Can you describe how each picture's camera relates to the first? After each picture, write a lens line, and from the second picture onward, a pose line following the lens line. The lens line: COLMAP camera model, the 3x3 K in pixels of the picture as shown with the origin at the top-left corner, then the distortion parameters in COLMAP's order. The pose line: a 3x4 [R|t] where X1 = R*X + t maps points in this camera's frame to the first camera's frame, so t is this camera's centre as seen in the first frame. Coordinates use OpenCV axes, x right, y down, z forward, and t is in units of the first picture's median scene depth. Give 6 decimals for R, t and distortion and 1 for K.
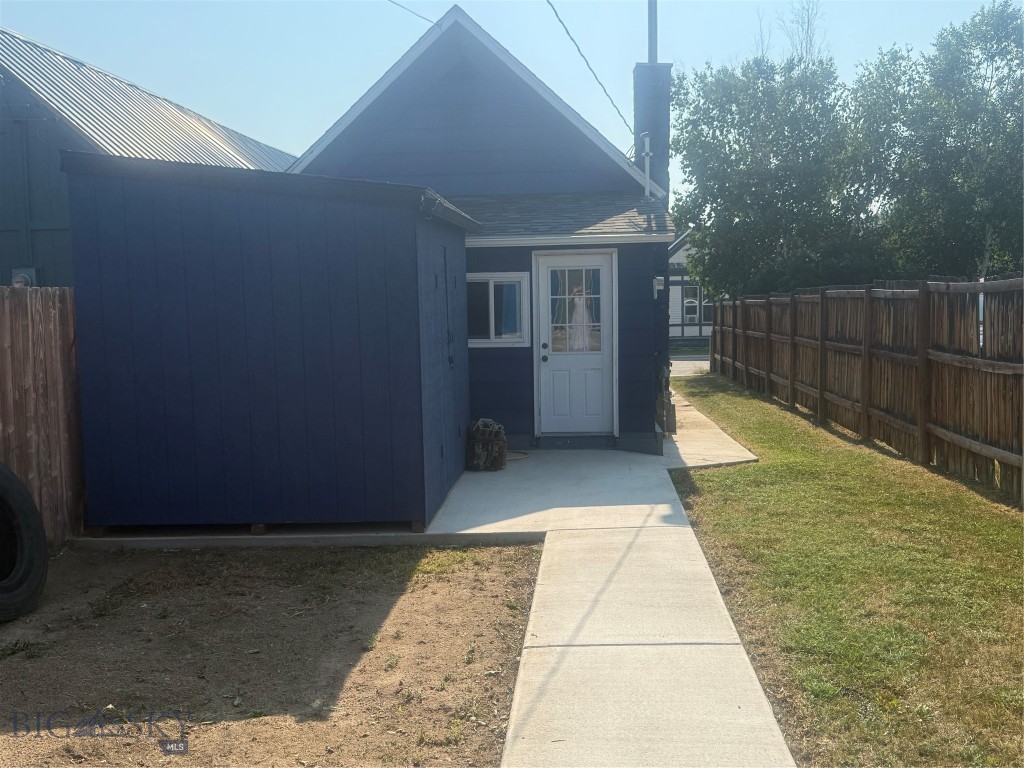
lens RADIAL K [[1029.8, 0, 518.3], [0, 1029.8, 388.8], [0, 0, 1]] dist [0.215856, -0.492050]
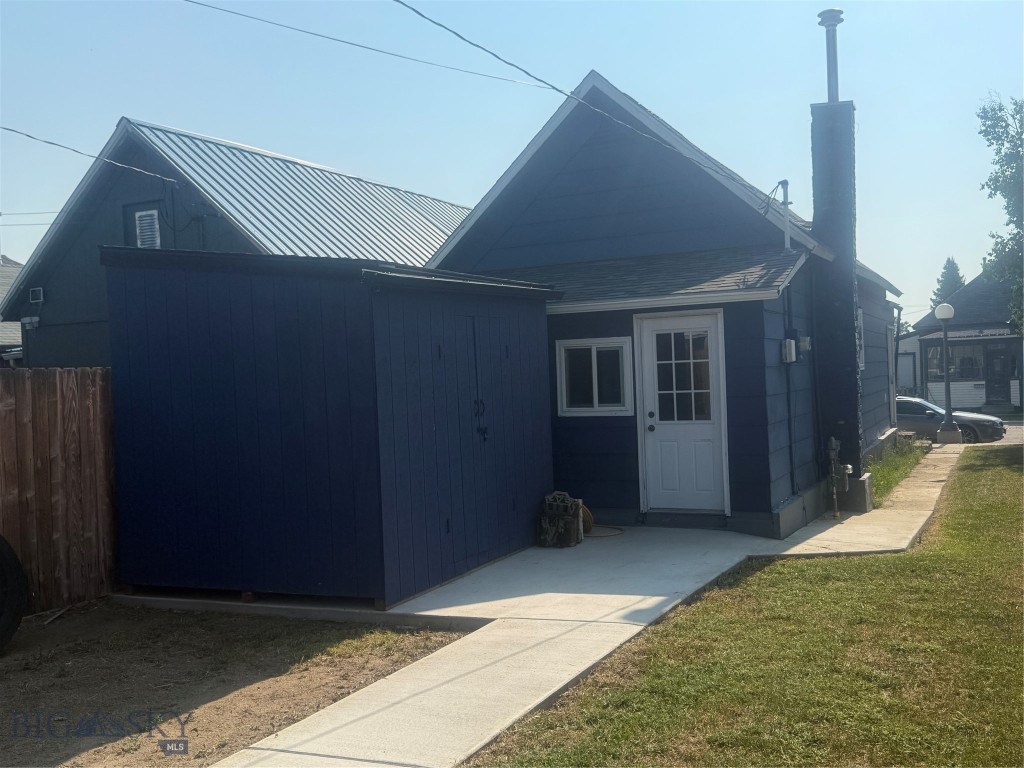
lens RADIAL K [[1029.8, 0, 518.3], [0, 1029.8, 388.8], [0, 0, 1]] dist [0.215856, -0.492050]
pose [[0.927882, -0.009987, -0.372741, 0.376677], [-0.012313, 0.998275, -0.057397, -0.014033], [0.372672, 0.057847, 0.926159, 0.126303]]
